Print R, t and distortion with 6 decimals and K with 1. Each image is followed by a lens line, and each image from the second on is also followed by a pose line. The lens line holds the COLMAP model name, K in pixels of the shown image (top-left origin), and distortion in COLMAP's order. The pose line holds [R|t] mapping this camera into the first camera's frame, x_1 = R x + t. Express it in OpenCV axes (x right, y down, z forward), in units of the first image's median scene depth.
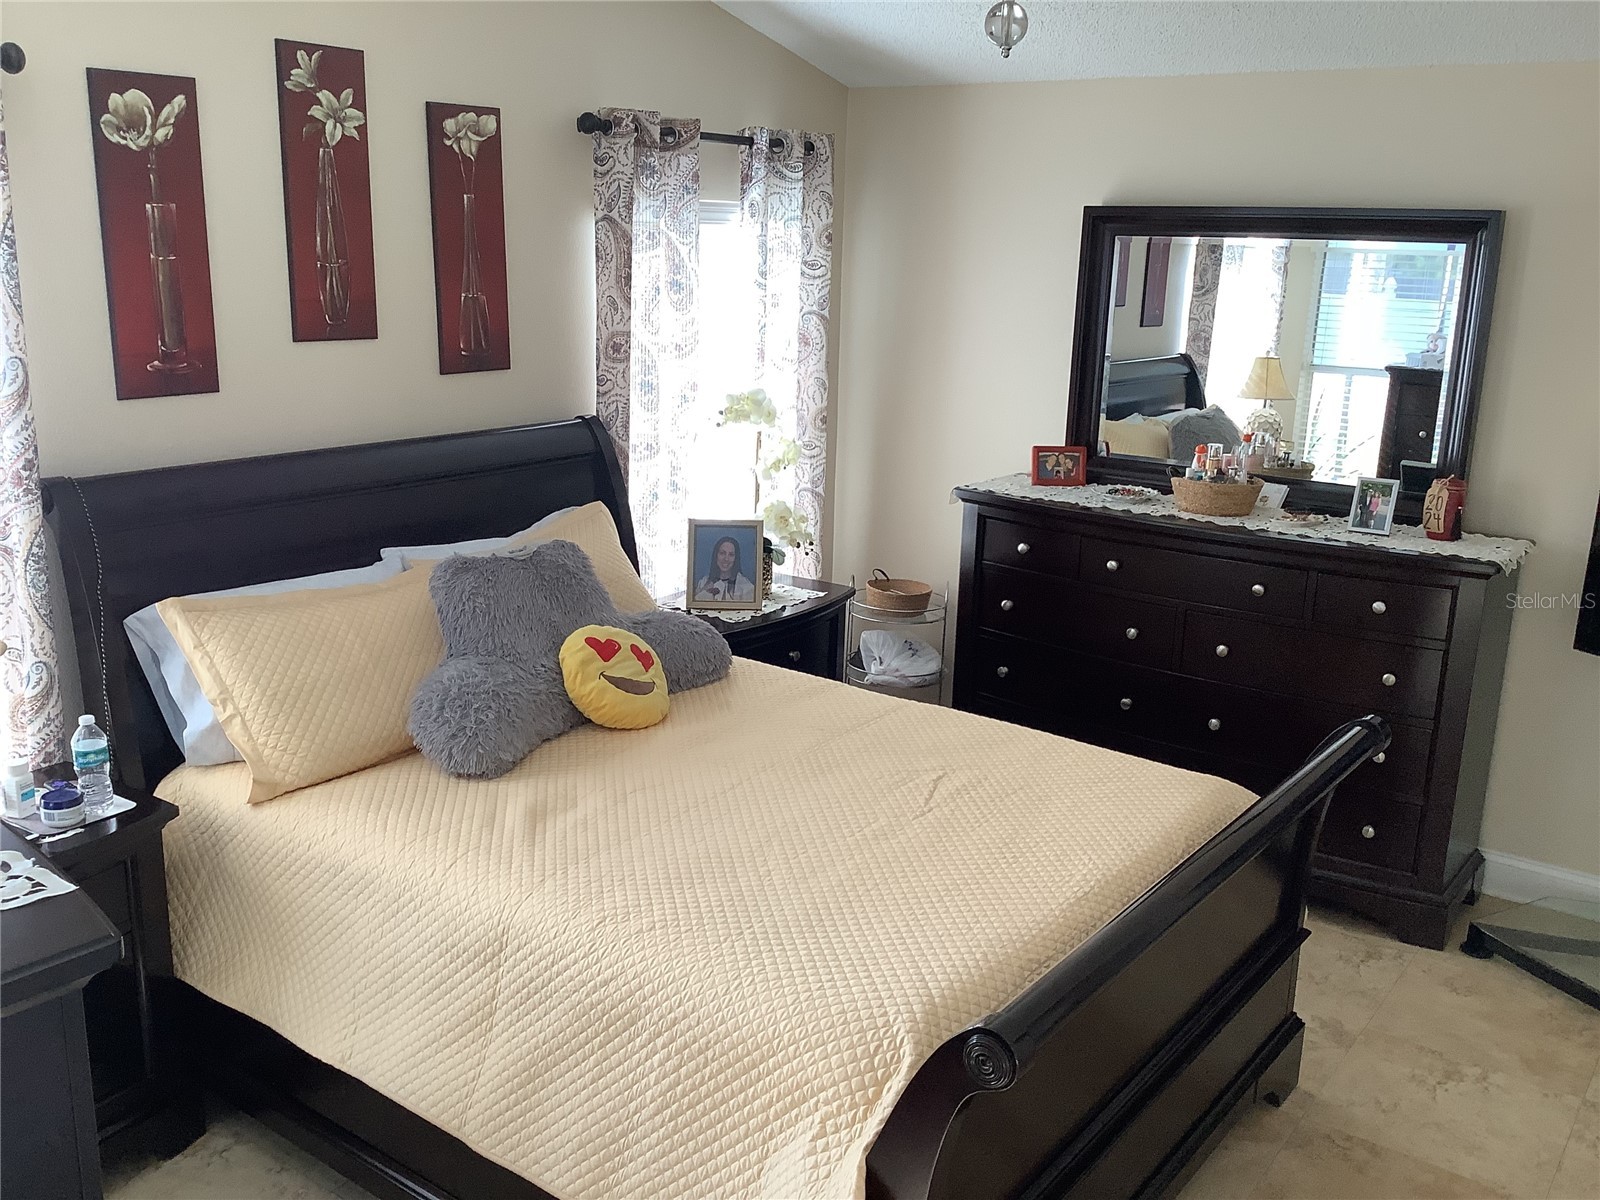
lens RADIAL K [[1438.3, 0, 789.6], [0, 1438.3, 602.1], [0, 0, 1]] dist [0.090324, -0.174782]
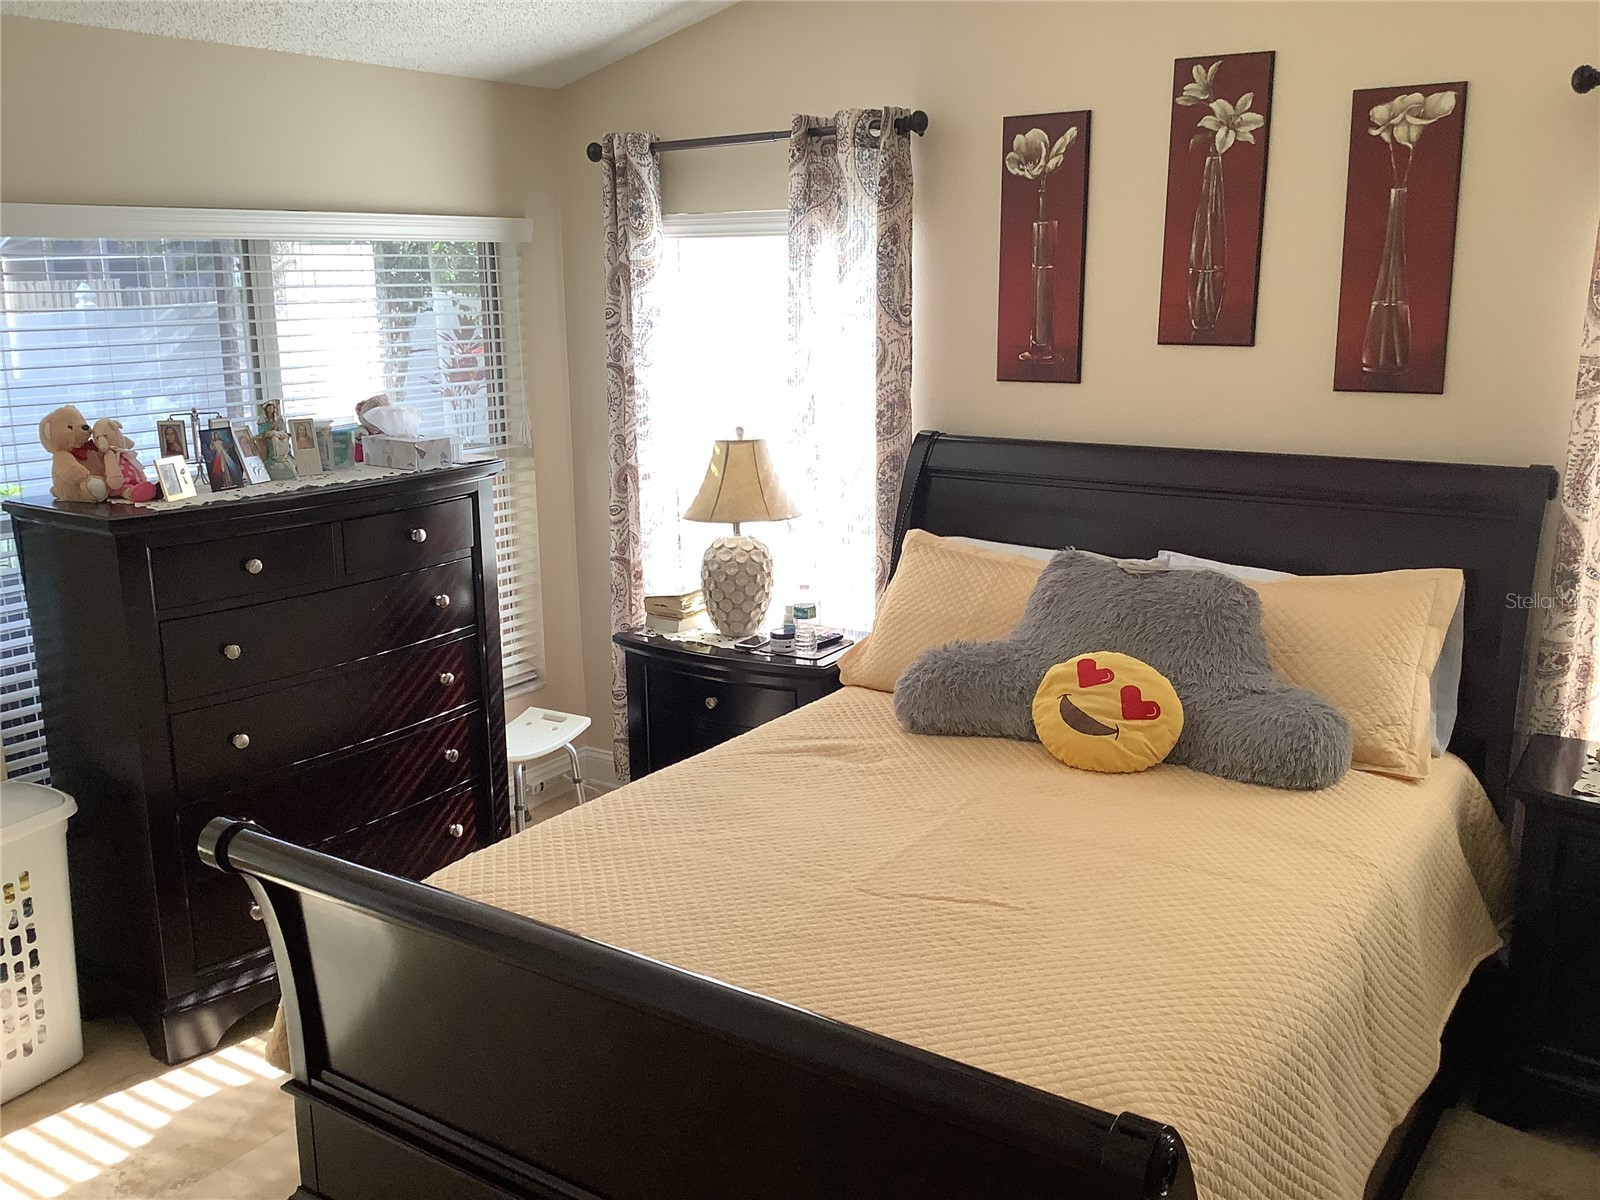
lens RADIAL K [[1438.3, 0, 788.2], [0, 1438.3, 600.9], [0, 0, 1]] dist [0.090324, -0.174782]
pose [[0.068462, 0.203735, -0.976629, 0.719623], [-0.235143, 0.954642, 0.182665, -0.130746], [0.969547, 0.217142, 0.113263, 0.662852]]
